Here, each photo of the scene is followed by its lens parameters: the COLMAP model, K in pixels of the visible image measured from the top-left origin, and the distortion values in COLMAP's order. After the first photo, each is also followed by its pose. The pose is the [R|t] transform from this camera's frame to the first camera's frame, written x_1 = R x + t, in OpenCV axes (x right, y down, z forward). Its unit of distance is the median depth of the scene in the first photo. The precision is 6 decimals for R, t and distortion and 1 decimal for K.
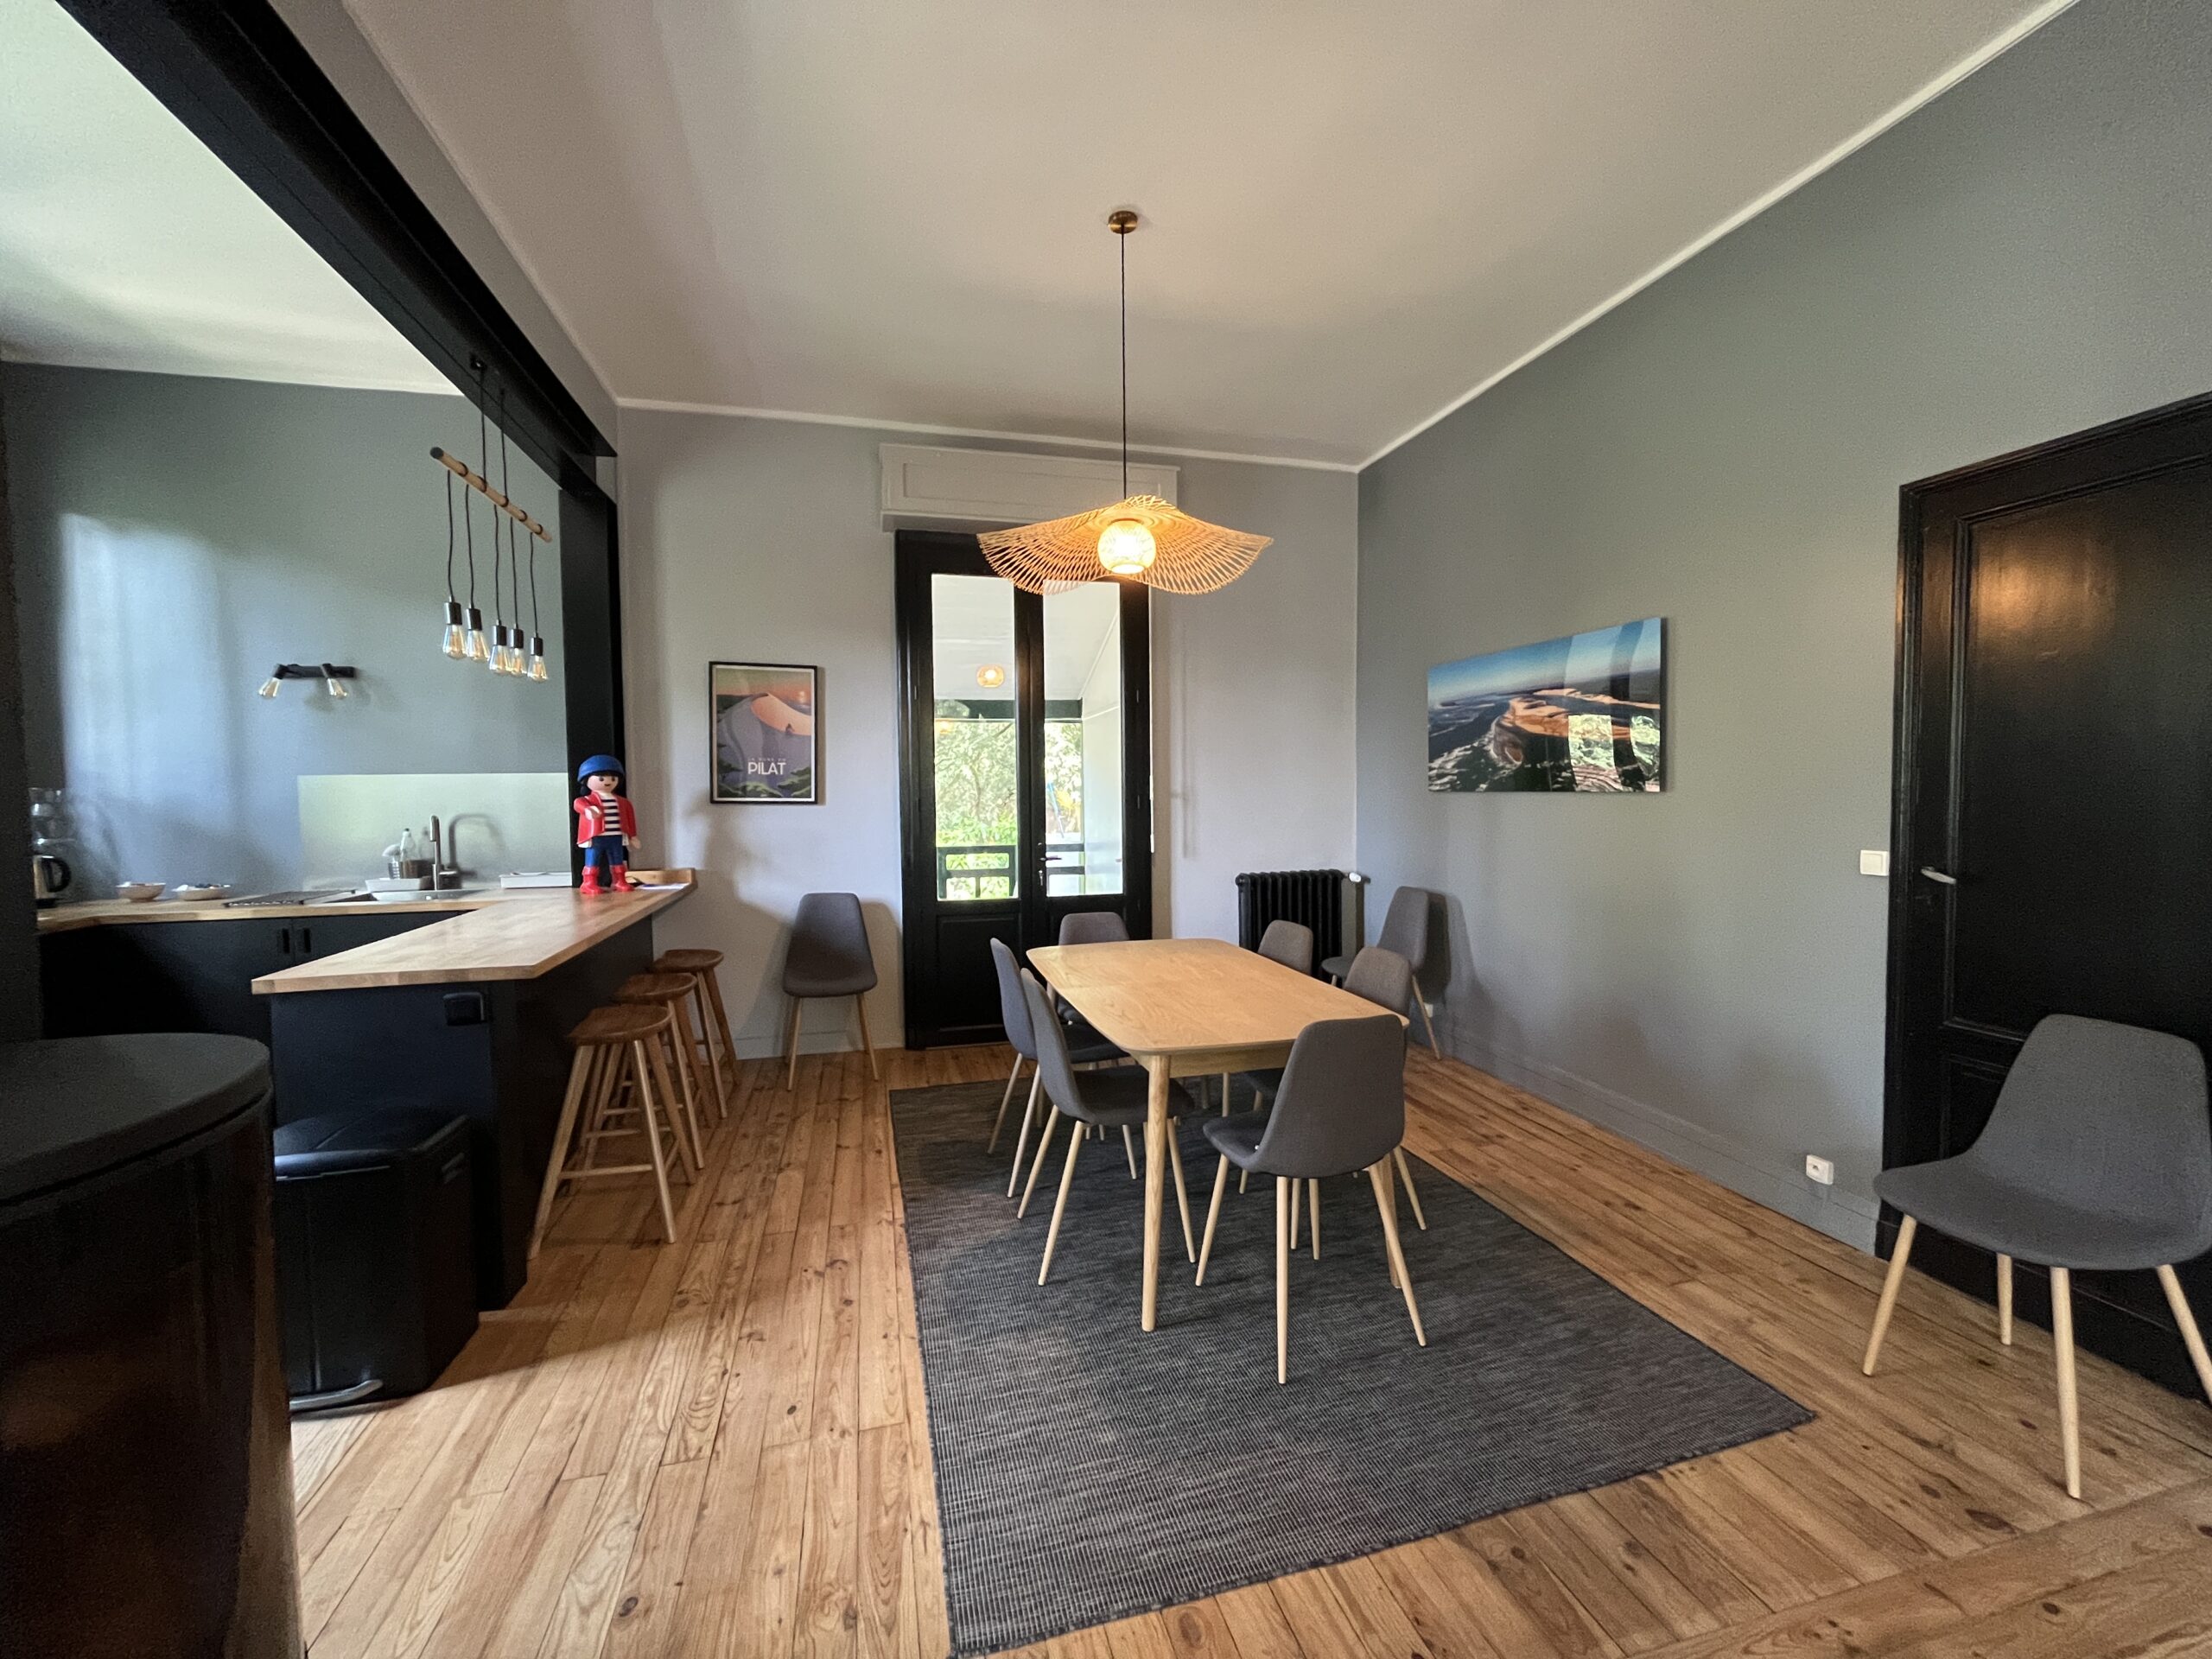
lens RADIAL K [[909.6, 0, 1110.3], [0, 909.6, 818.8], [0, 0, 1]] dist [-0.002575, 0.000380]
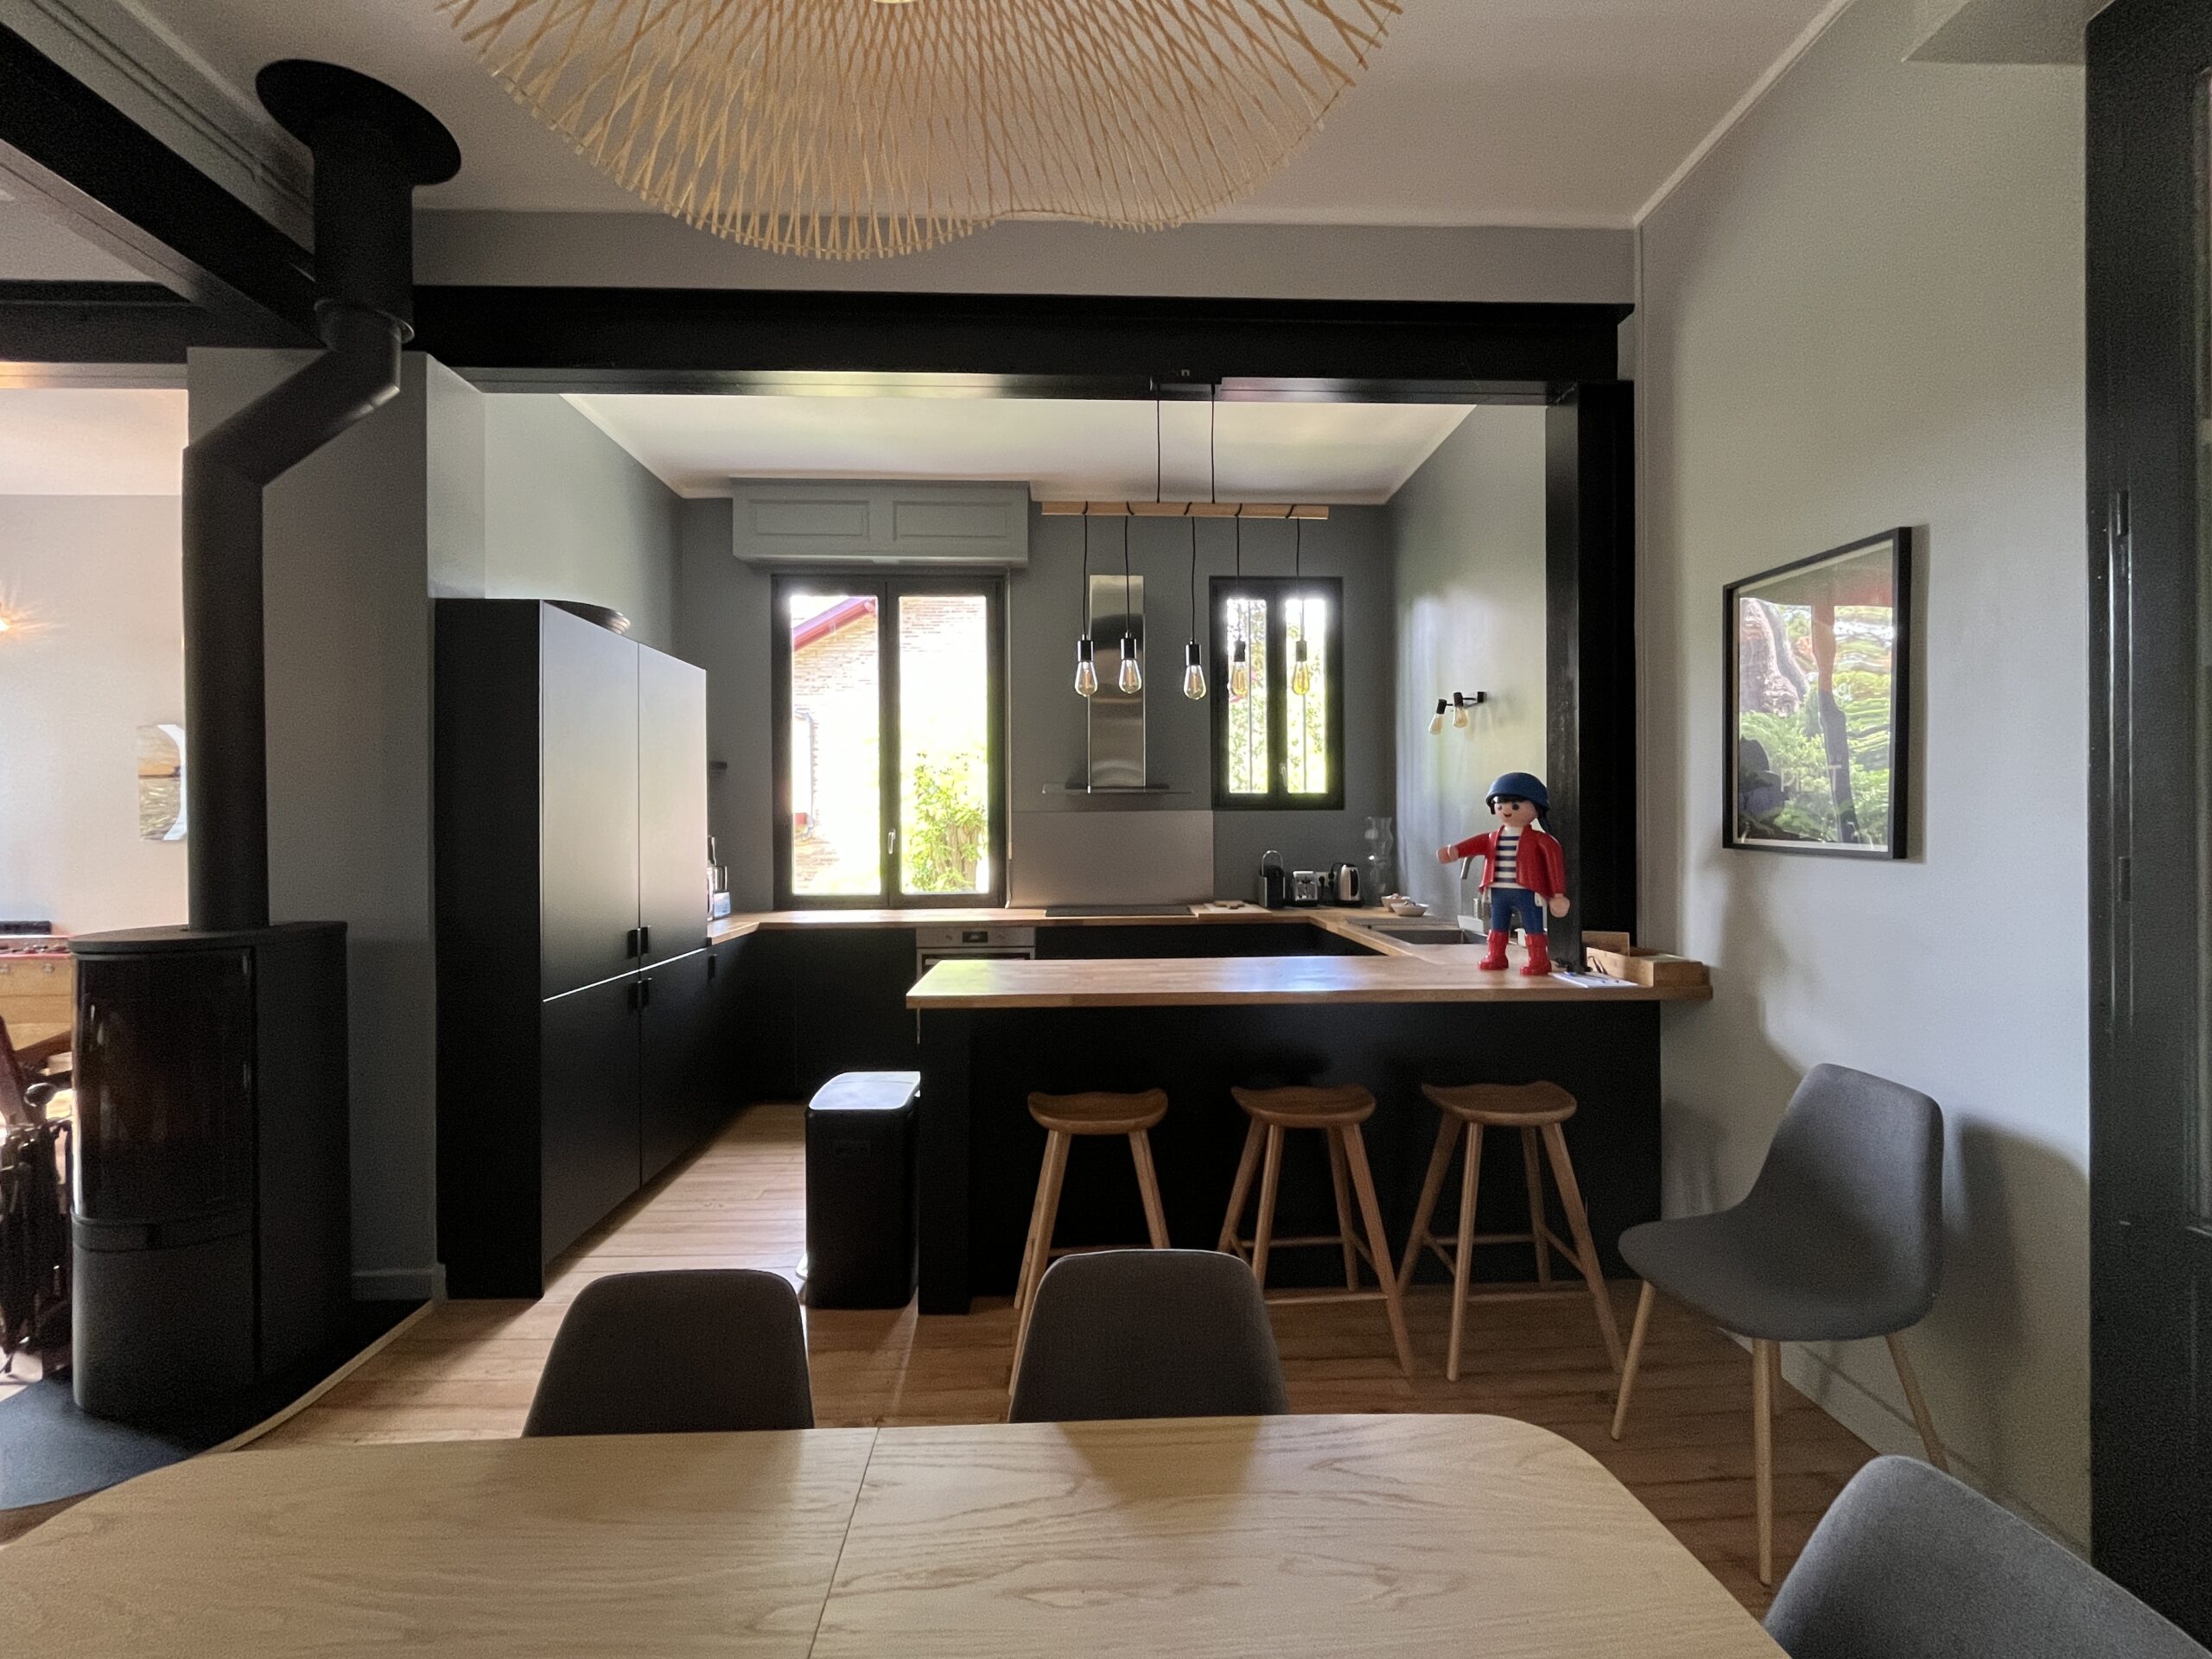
lens RADIAL K [[909.6, 0, 1117.0], [0, 909.6, 824.2], [0, 0, 1]] dist [-0.002575, 0.000380]
pose [[-0.214359, 0.010385, -0.976700, 0.216342], [-0.030874, 0.999372, 0.017402, -0.039269], [0.976267, 0.033885, -0.213904, 1.005715]]
